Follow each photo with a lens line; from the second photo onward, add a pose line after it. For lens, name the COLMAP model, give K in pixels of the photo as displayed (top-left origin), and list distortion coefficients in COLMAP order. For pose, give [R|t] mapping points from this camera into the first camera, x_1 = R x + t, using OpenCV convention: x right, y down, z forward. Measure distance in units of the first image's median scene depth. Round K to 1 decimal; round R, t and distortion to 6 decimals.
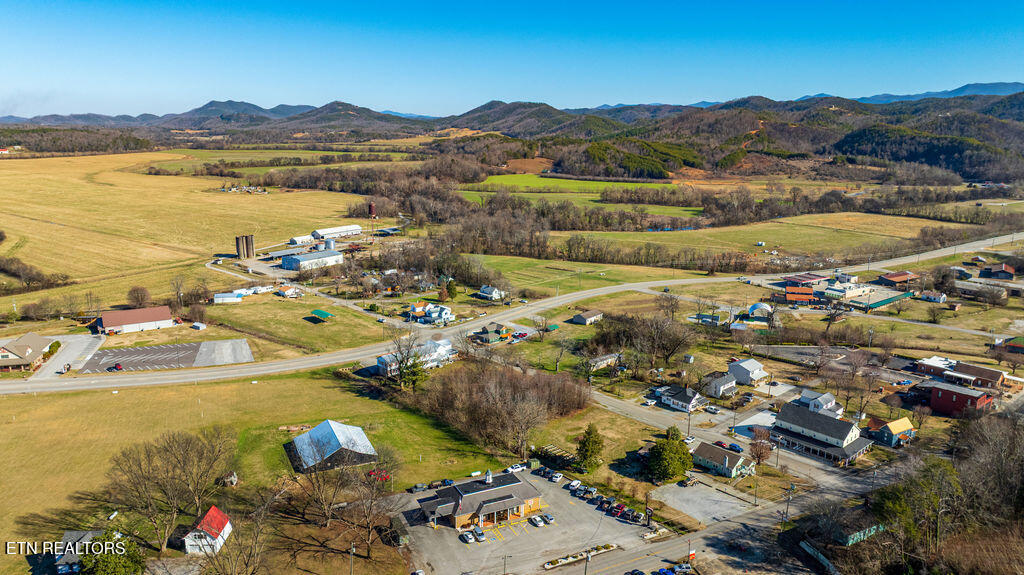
lens RADIAL K [[724.3, 0, 512.0], [0, 724.3, 287.5], [0, 0, 1]] dist [-0.039103, 0.032355]
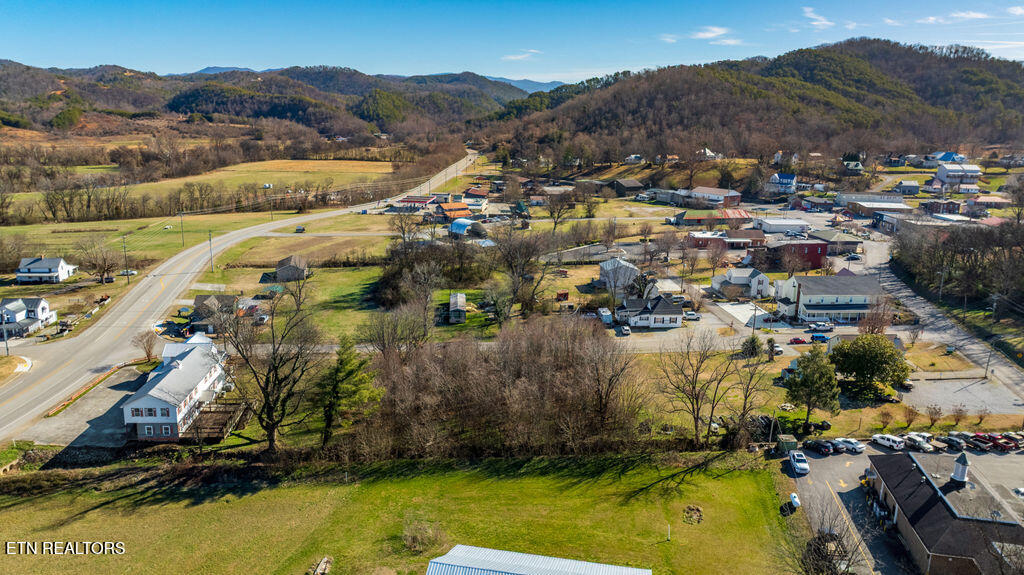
lens RADIAL K [[724.3, 0, 512.0], [0, 724.3, 287.5], [0, 0, 1]] dist [-0.039103, 0.032355]
pose [[0.577813, -0.178650, 0.796377, -0.089627], [0.160787, 0.981544, 0.103529, 0.006997], [-0.800175, 0.068227, 0.595873, 0.147962]]
